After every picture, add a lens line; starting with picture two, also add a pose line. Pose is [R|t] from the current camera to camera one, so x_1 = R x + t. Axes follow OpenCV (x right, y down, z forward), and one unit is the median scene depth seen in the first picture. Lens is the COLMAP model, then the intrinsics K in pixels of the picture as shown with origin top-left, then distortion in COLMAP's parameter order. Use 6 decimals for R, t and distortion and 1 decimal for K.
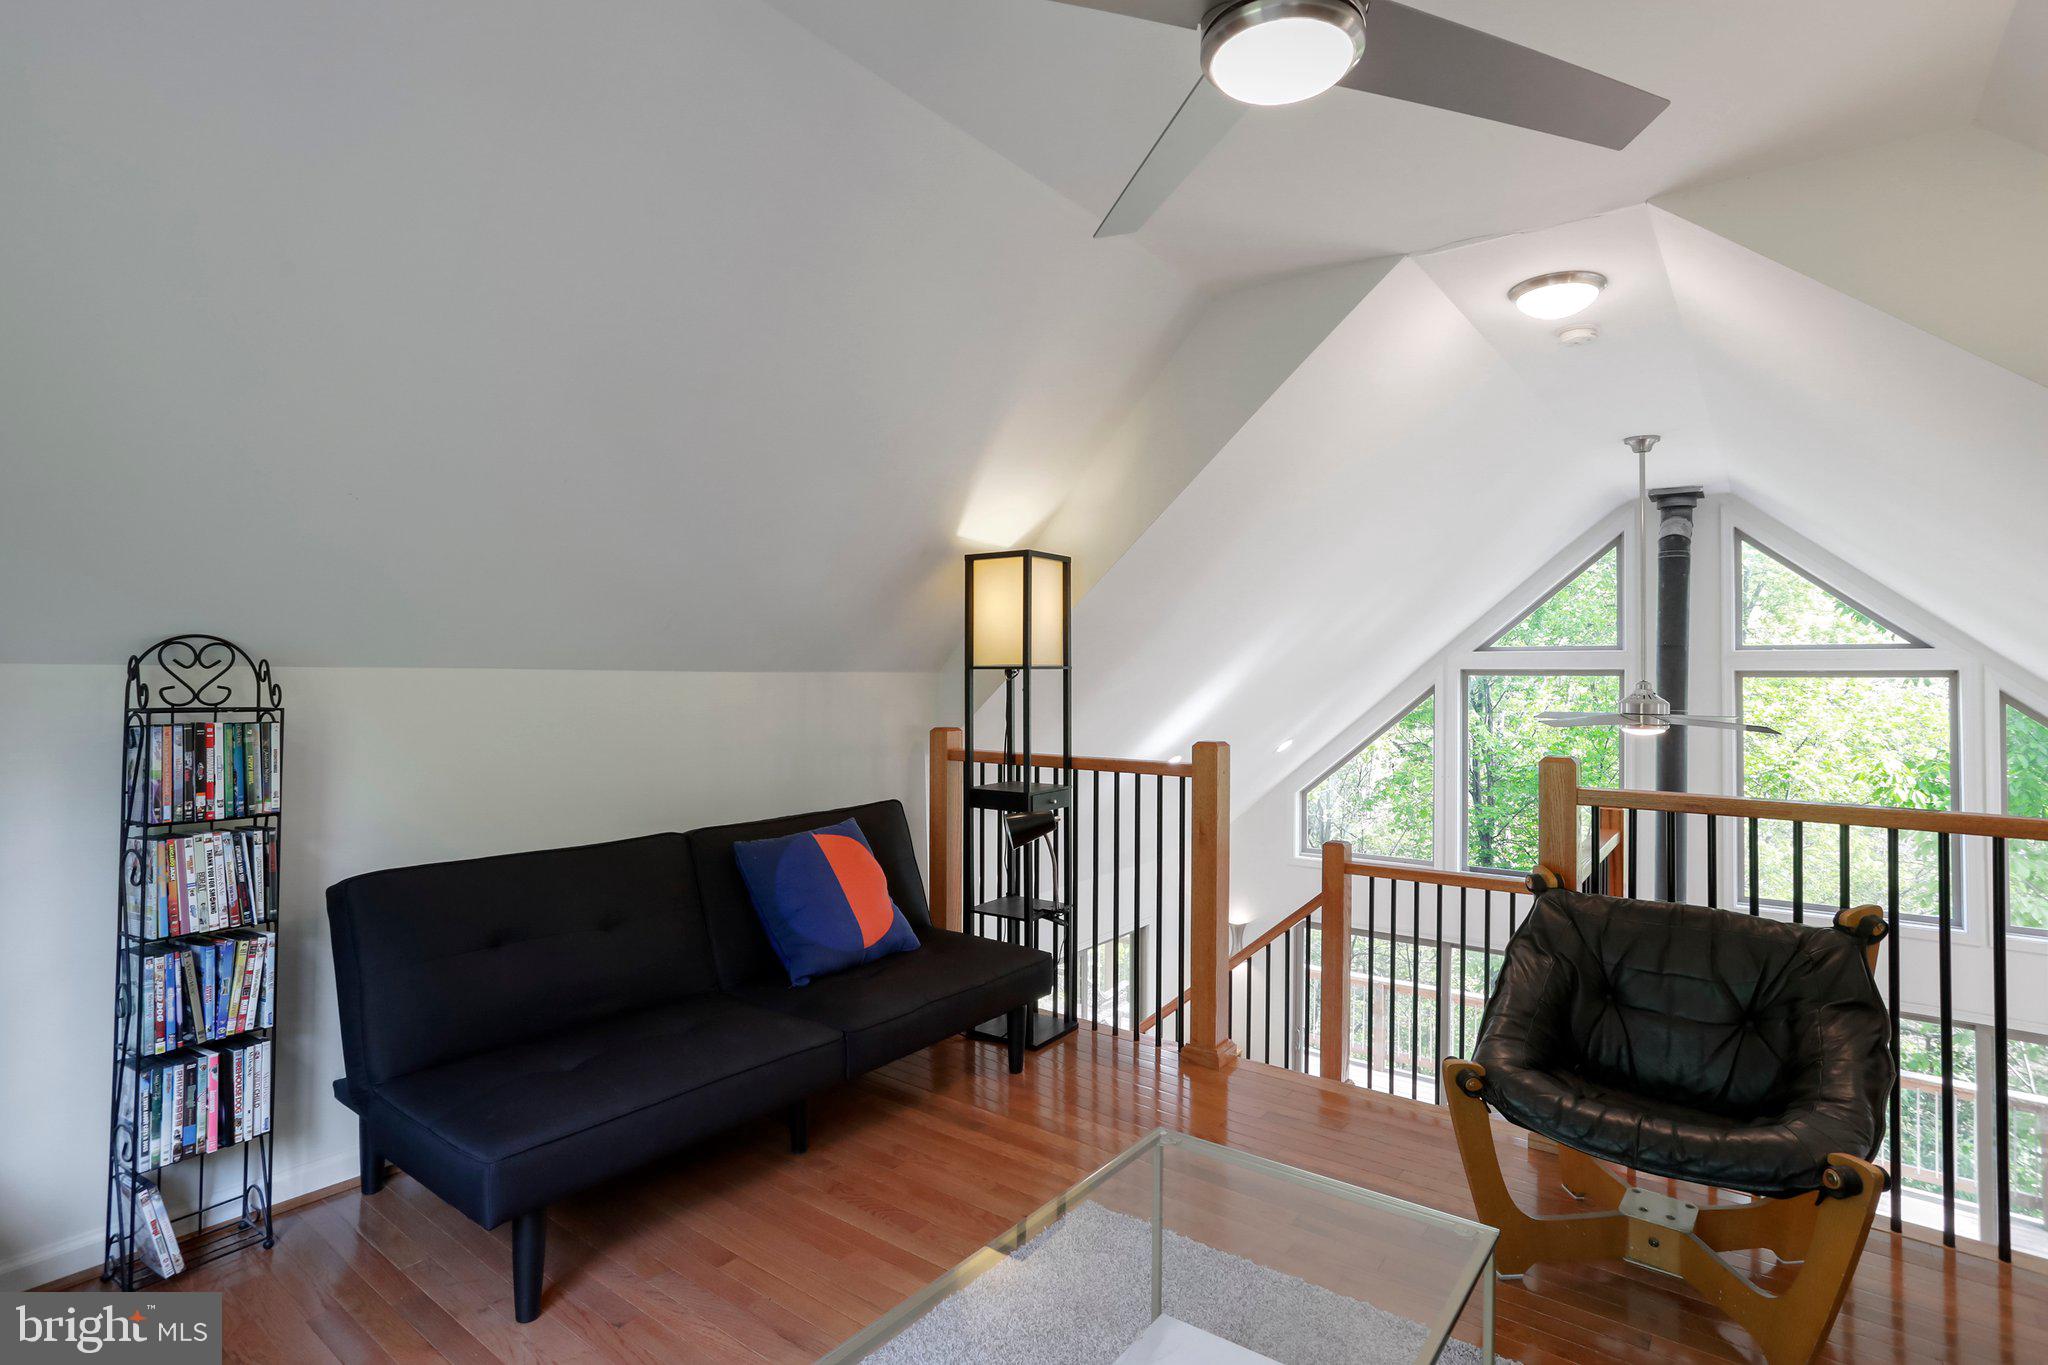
lens RADIAL K [[1040.4, 0, 1038.6], [0, 1040.4, 666.9], [0, 0, 1]] dist [-0.071023, 0.051093]
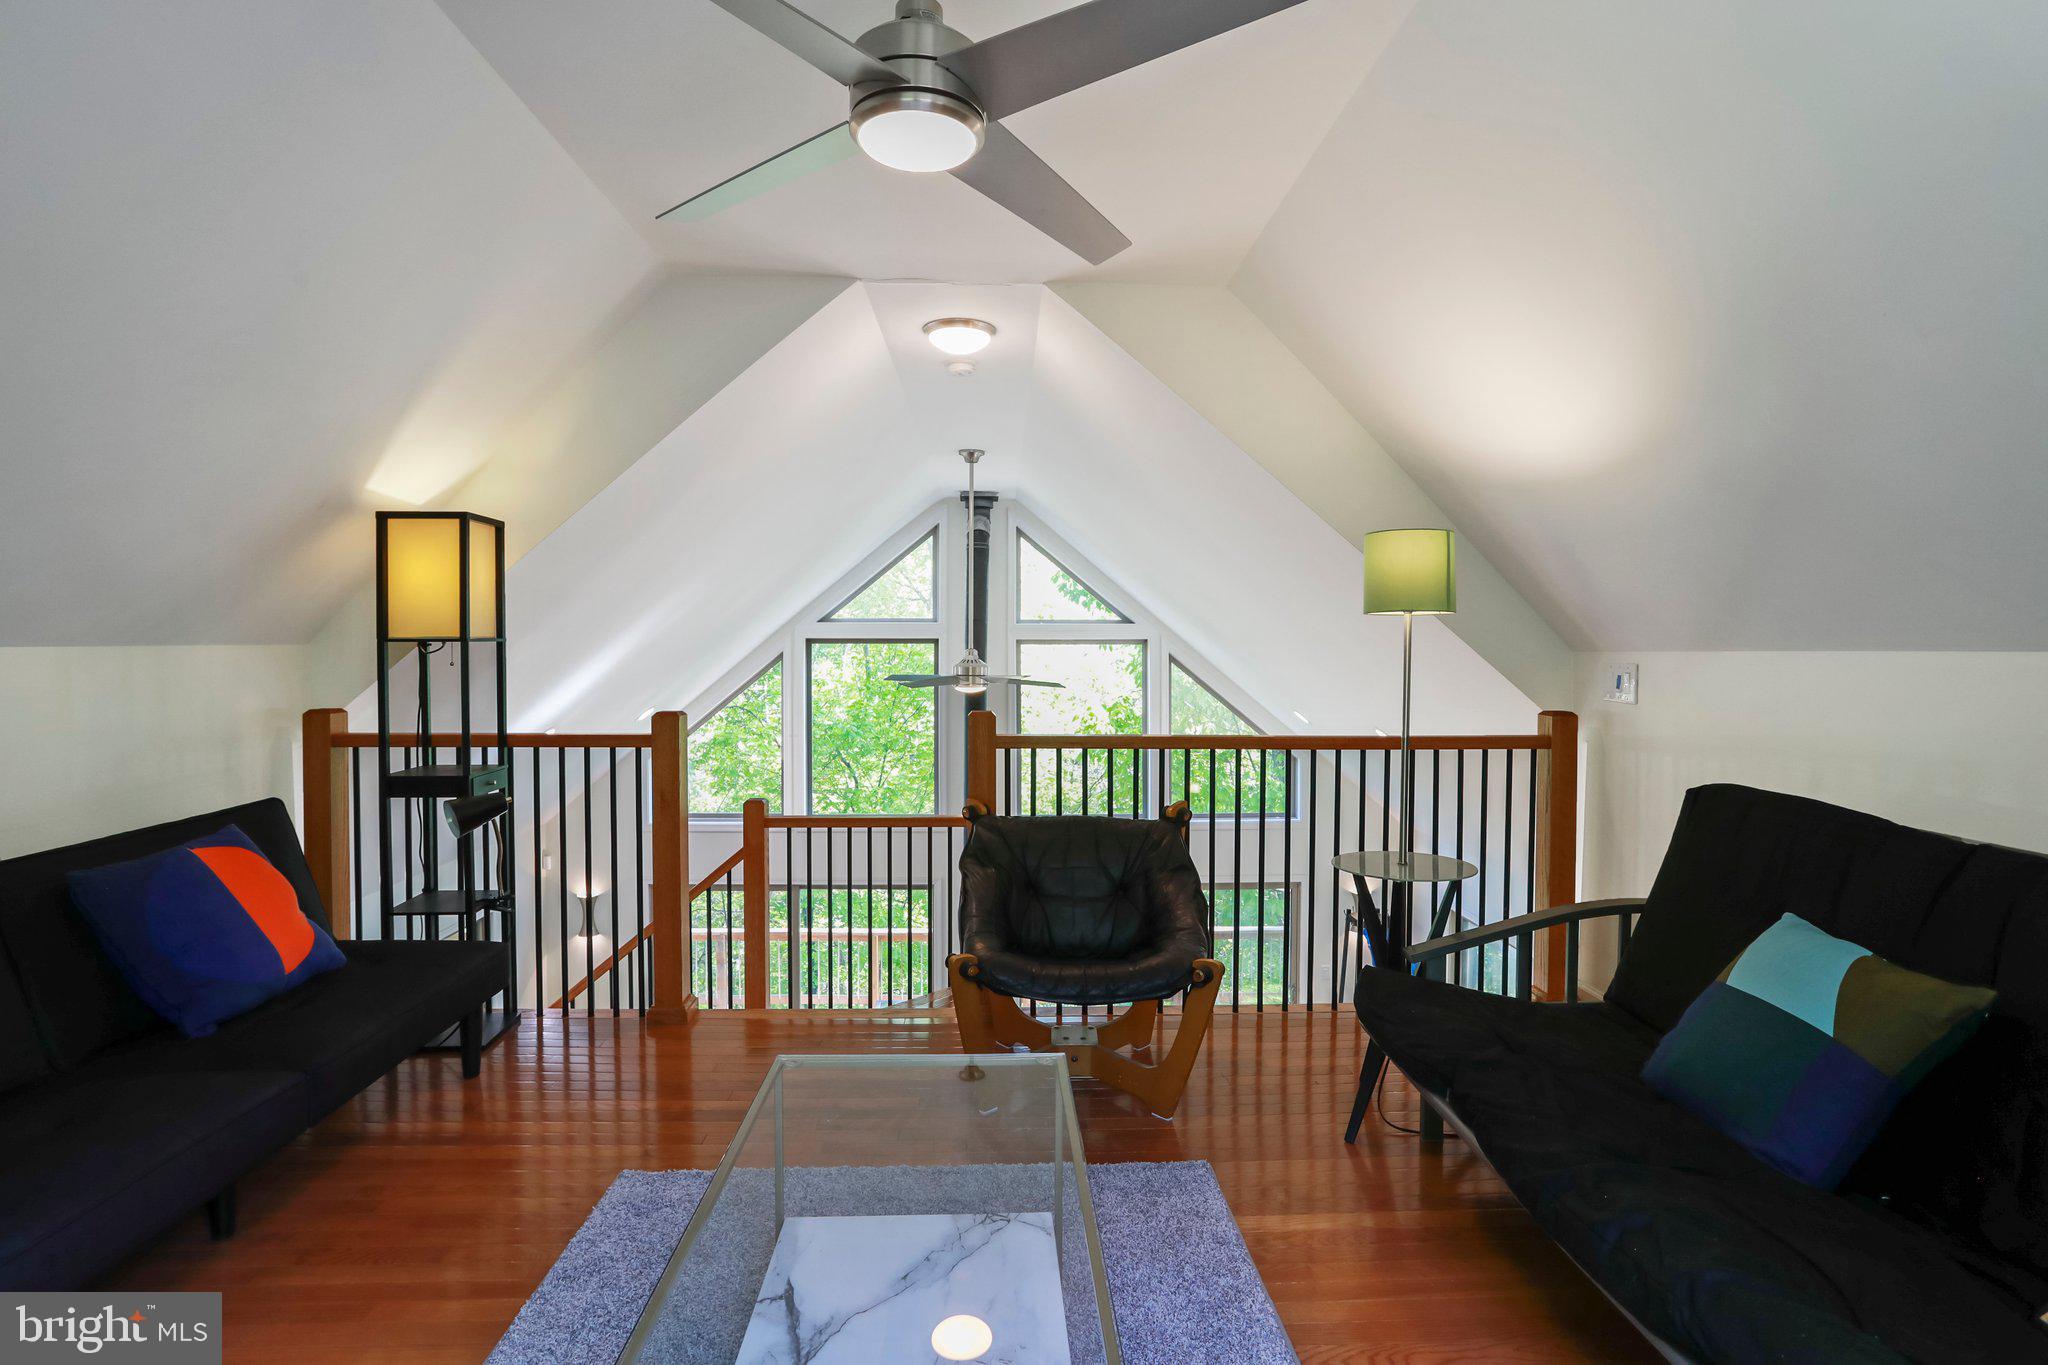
lens RADIAL K [[1022.7, 0, 1034.9], [0, 1022.7, 674.0], [0, 0, 1]] dist [-0.050197, 0.030333]
pose [[0.772371, -0.022711, 0.634766, -0.185027], [-0.003536, 0.999191, 0.040051, -0.007188], [-0.635162, -0.033179, 0.771666, -0.009640]]
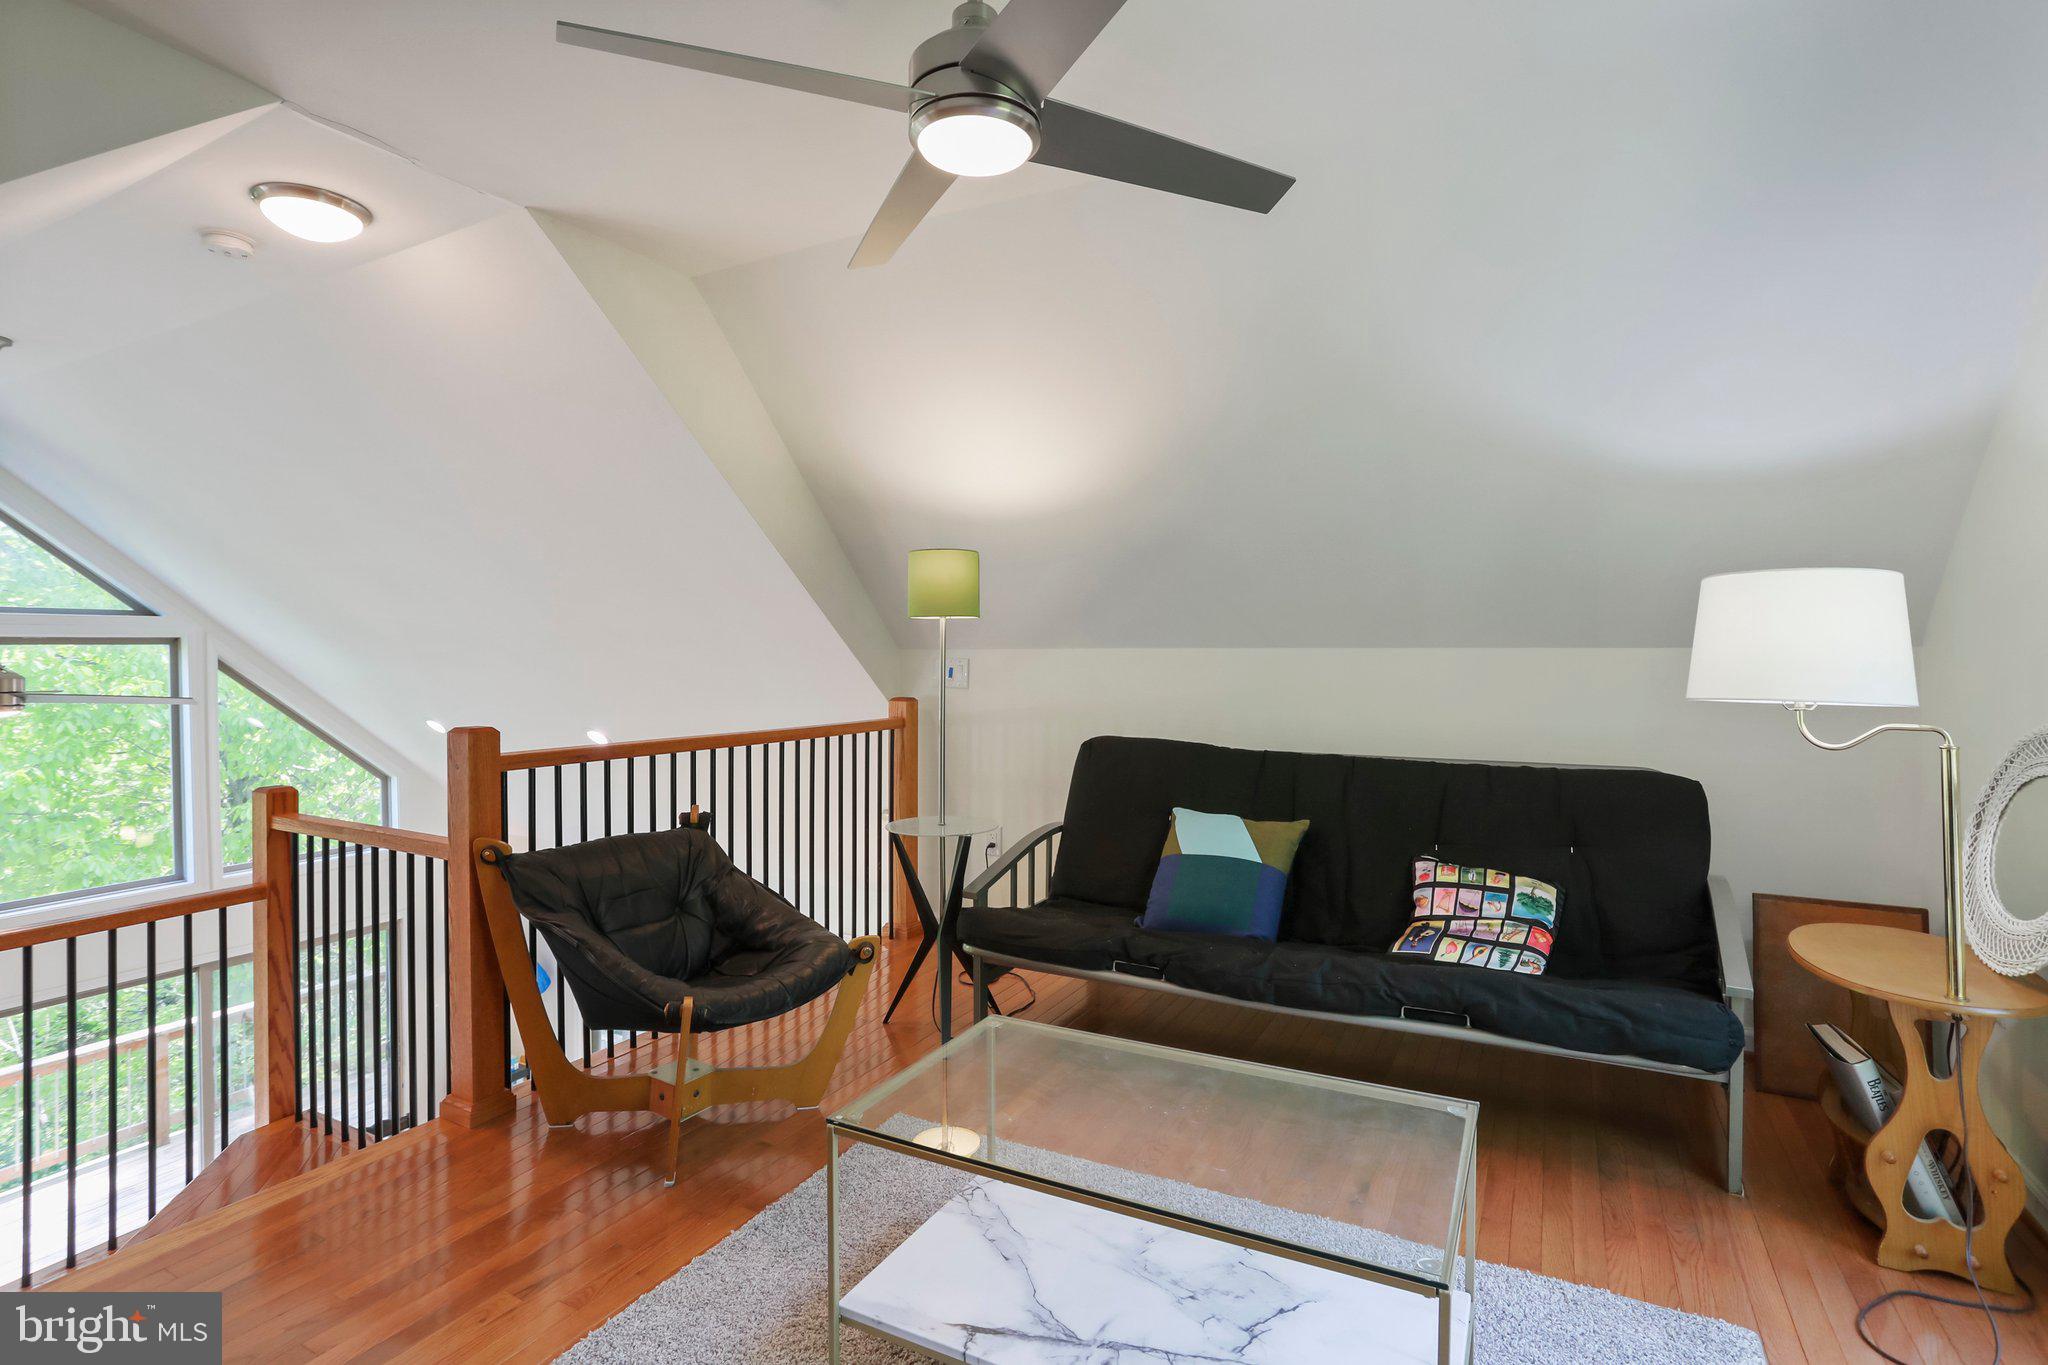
lens RADIAL K [[1040.4, 0, 1038.6], [0, 1040.4, 666.9], [0, 0, 1]] dist [-0.071023, 0.051093]
pose [[-0.187717, -0.022600, 0.981963, -0.430505], [-0.012443, 0.999710, 0.020630, 0.000967], [-0.982144, -0.008346, -0.187944, 0.492356]]
